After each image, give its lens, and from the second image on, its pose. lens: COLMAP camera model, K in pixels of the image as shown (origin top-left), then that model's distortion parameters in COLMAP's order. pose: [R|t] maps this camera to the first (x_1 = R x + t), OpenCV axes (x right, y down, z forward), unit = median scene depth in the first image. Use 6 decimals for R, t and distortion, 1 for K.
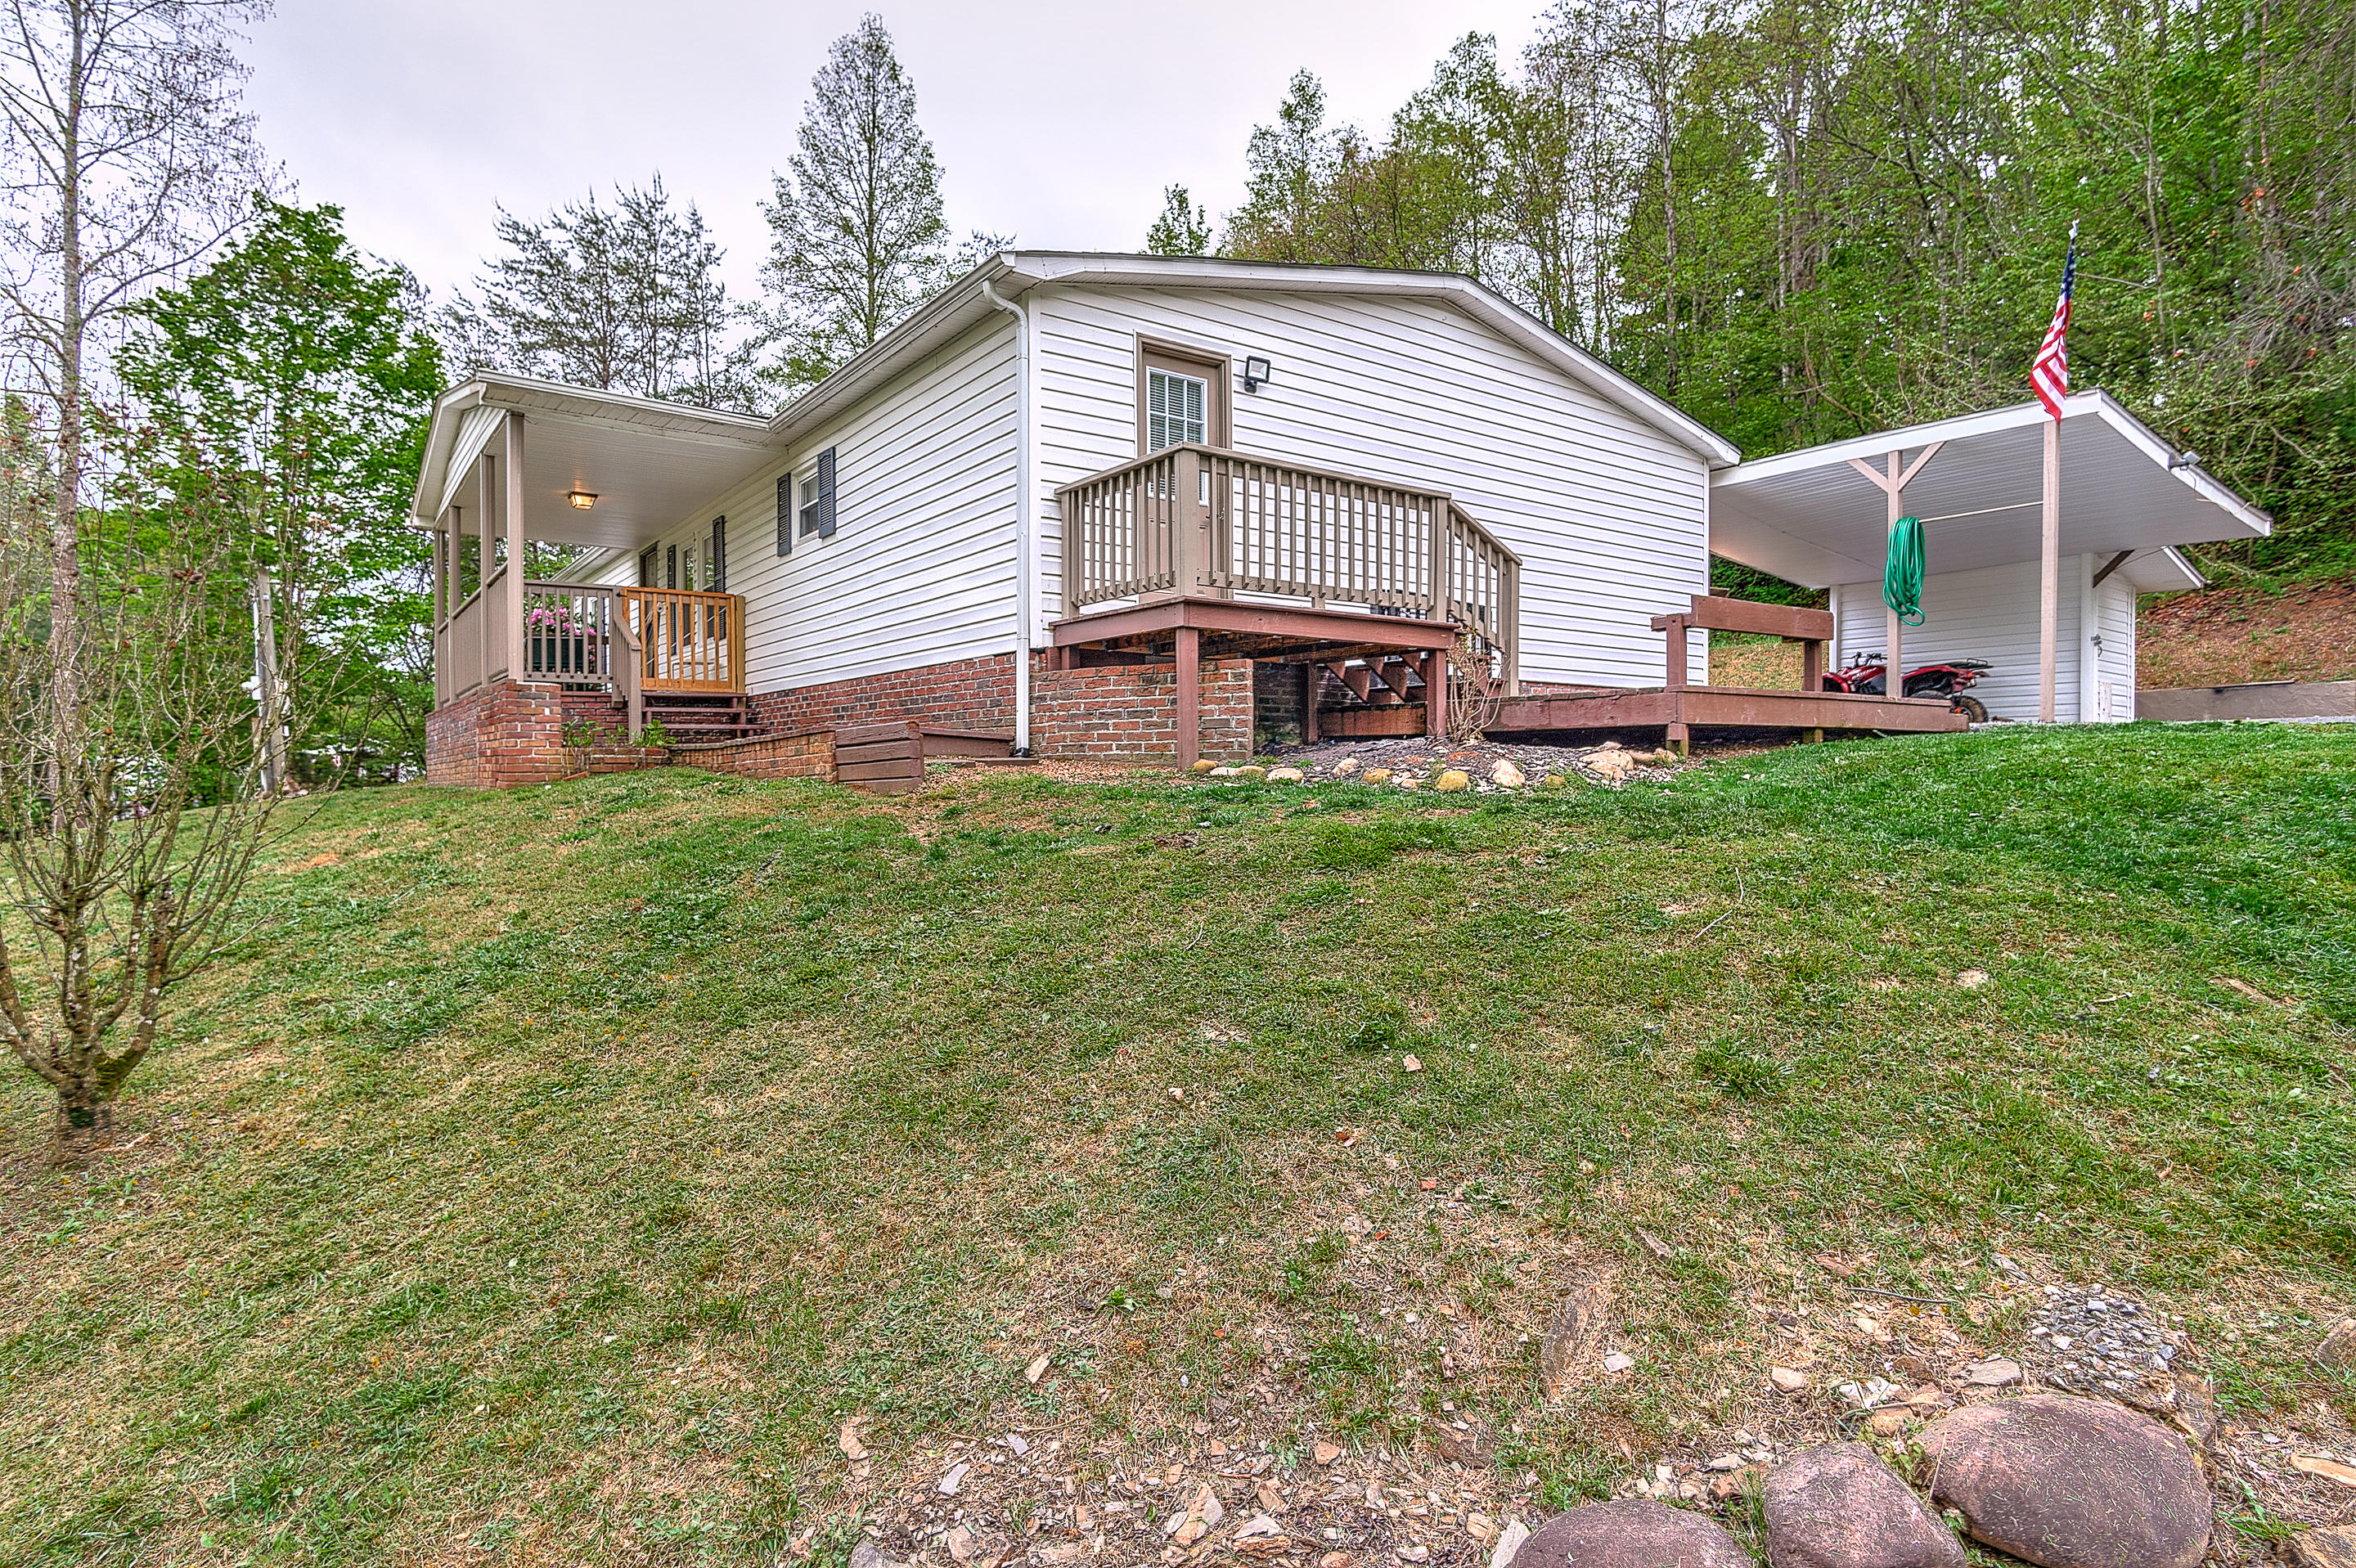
lens RADIAL K [[1266.9, 0, 1179.5], [0, 1266.9, 776.4], [0, 0, 1]] dist [0.018022, -0.000712]
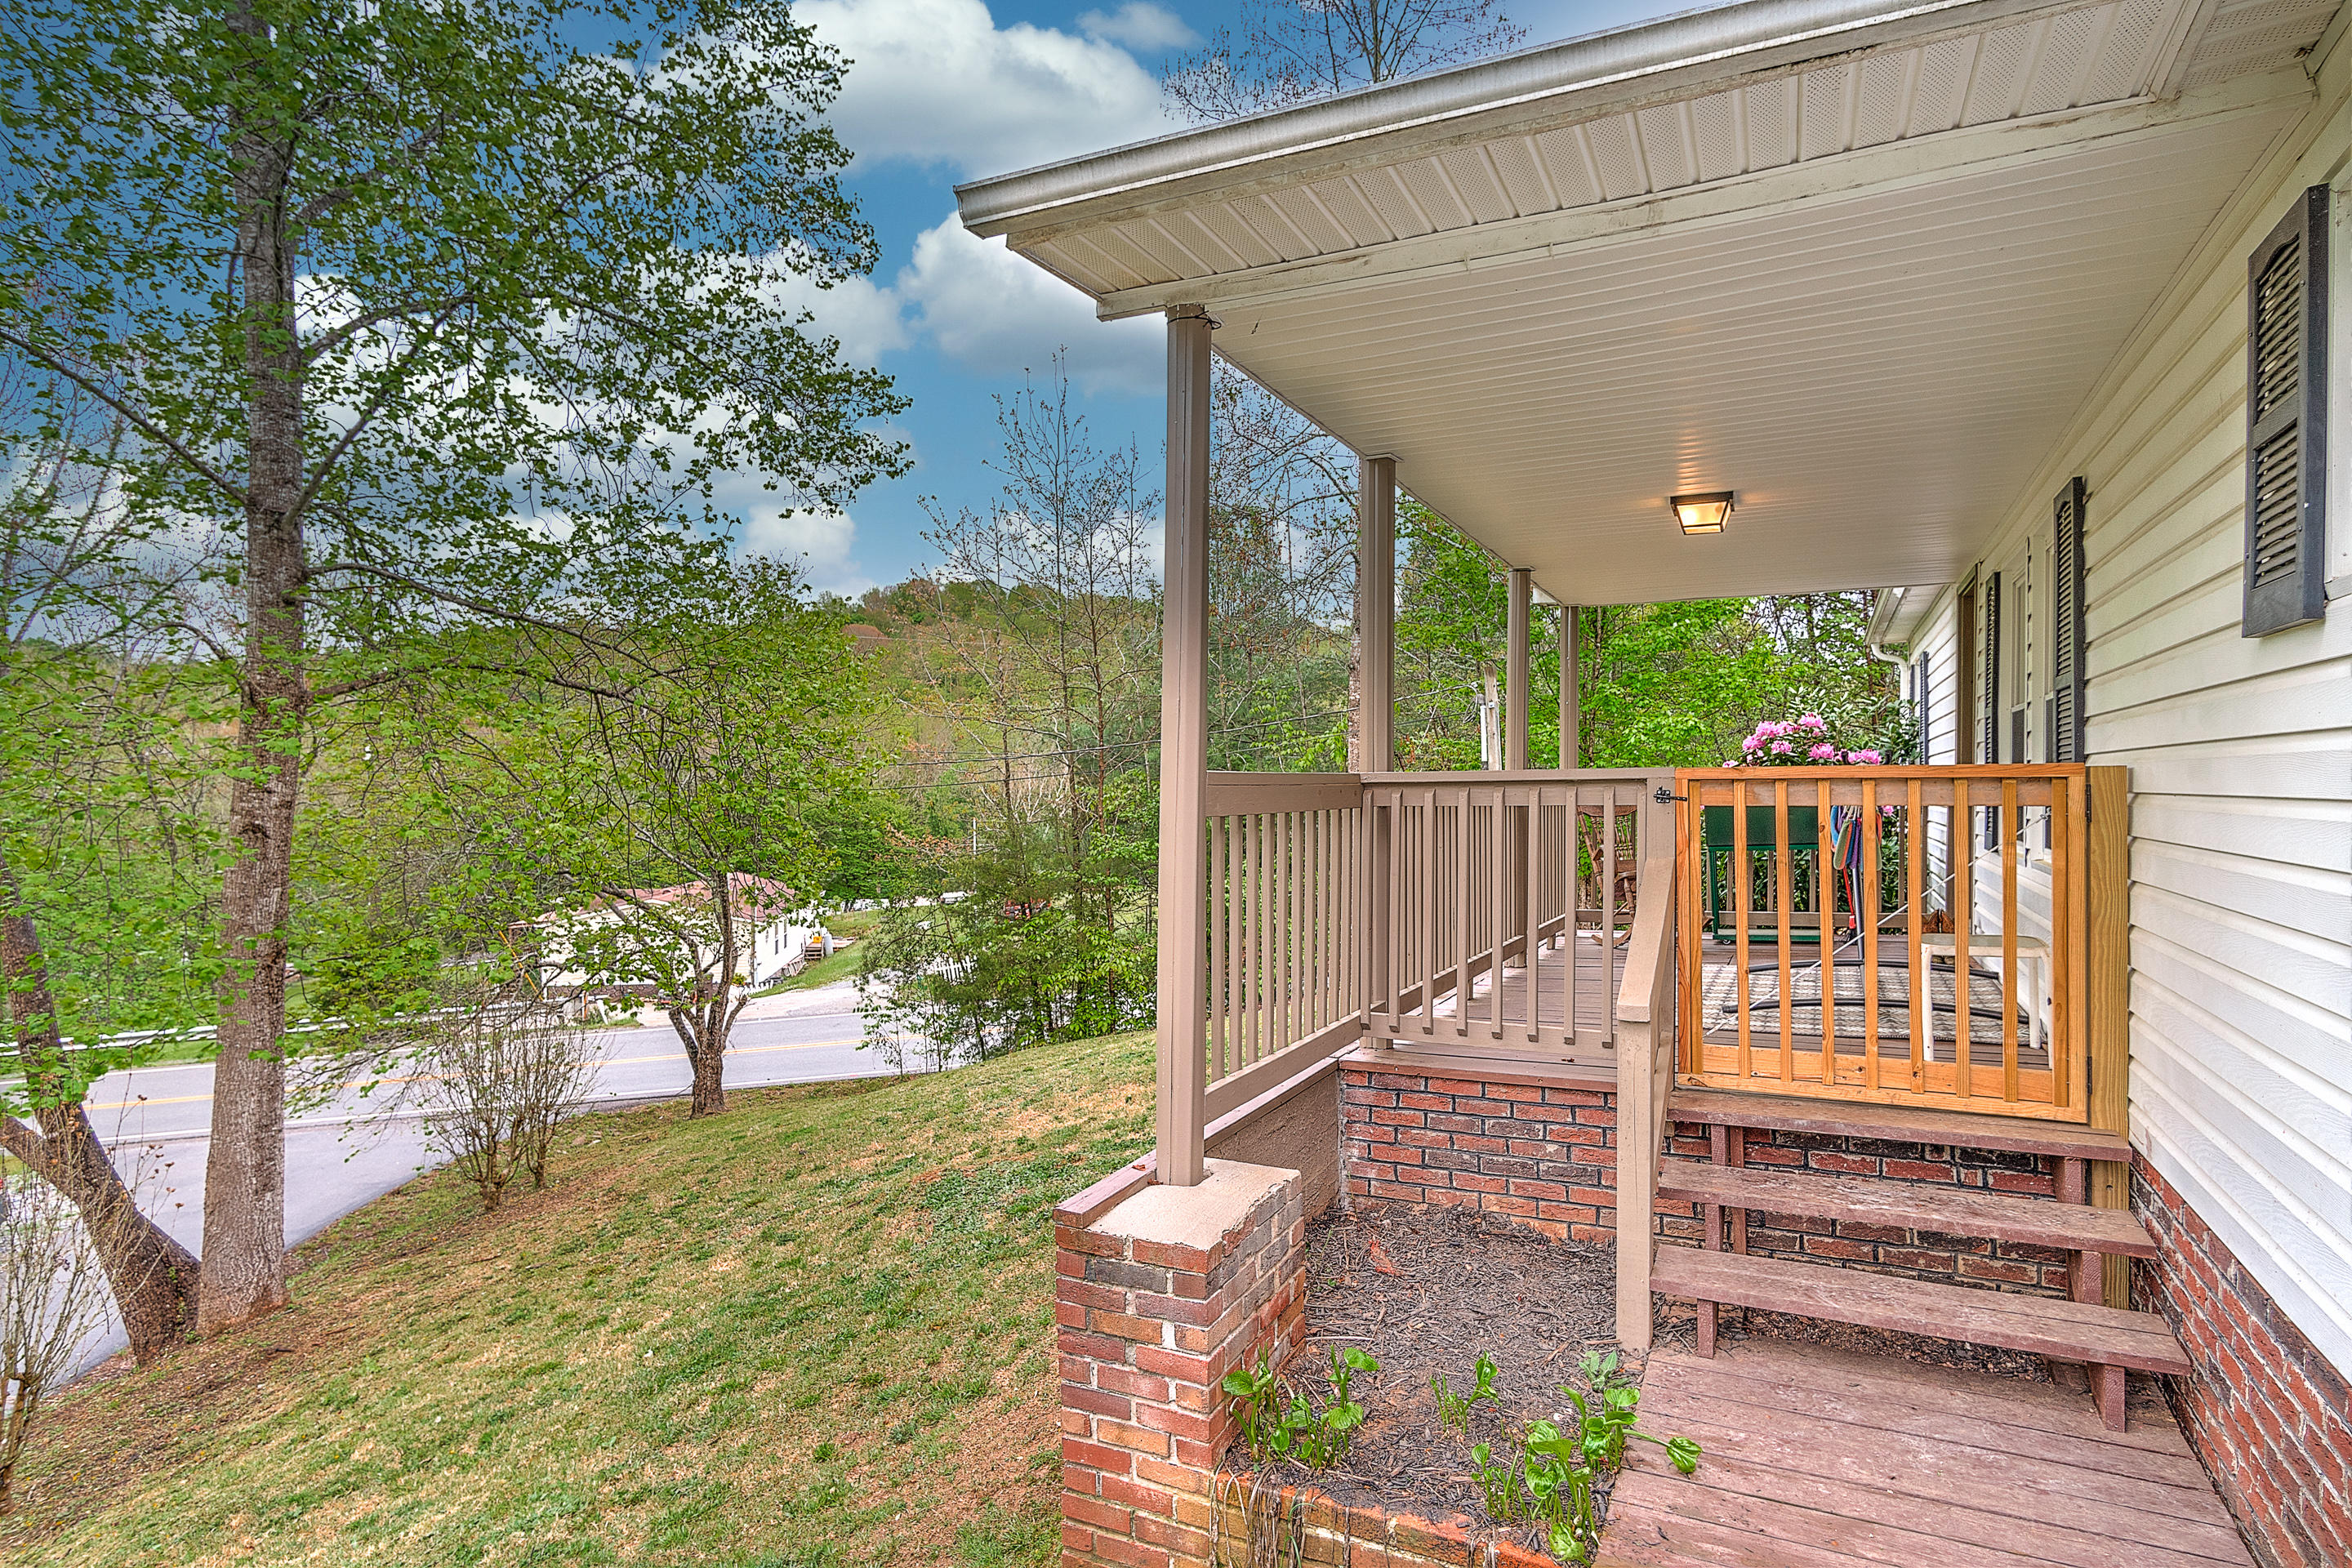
lens RADIAL K [[1264.8, 0, 1179.3], [0, 1264.8, 775.3], [0, 0, 1]] dist [0.018022, -0.000712]
pose [[0.469310, -0.000760, -0.883033, -0.329260], [-0.002544, 0.999994, -0.002213, -0.228938], [0.883030, 0.003285, 0.469306, 1.148780]]
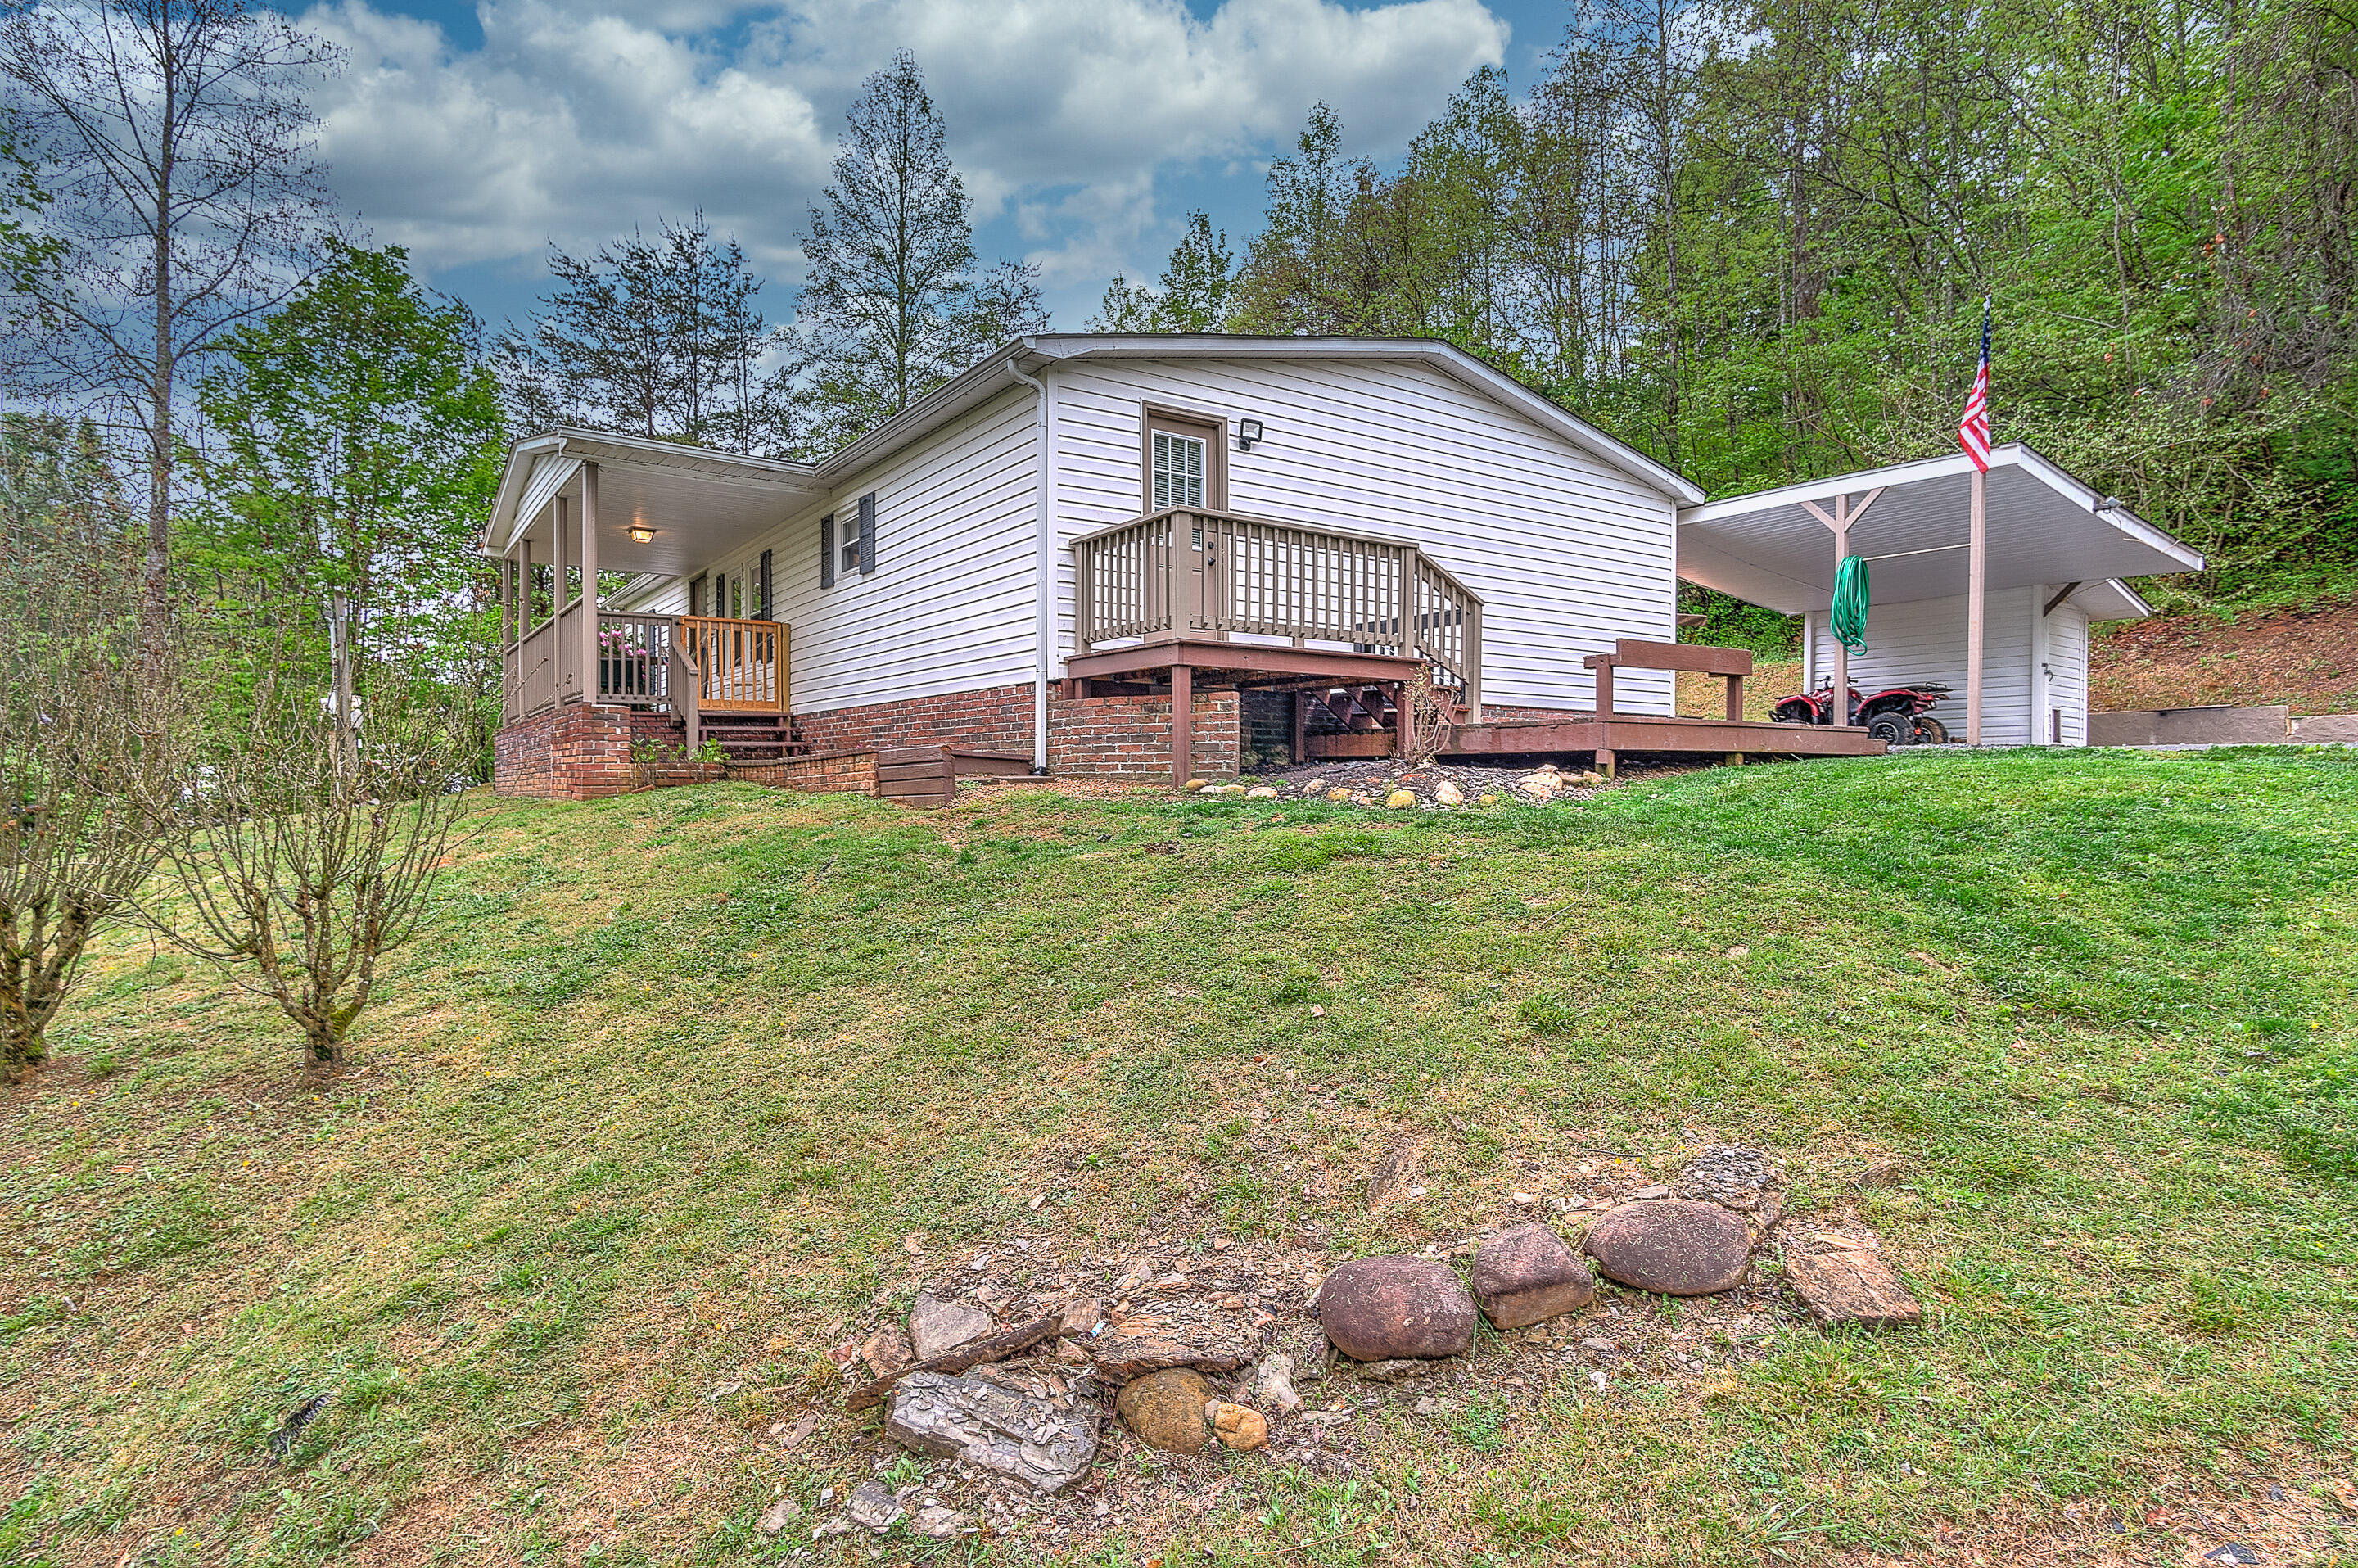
lens RADIAL K [[1268.1, 0, 1175.5], [0, 1268.1, 788.1], [0, 0, 1]] dist [0.018022, -0.000712]
pose [[0.999727, 0.003767, -0.023041, 0.023817], [-0.003732, 0.999992, 0.001552, -0.005703], [0.023047, -0.001465, 0.999733, -0.138291]]
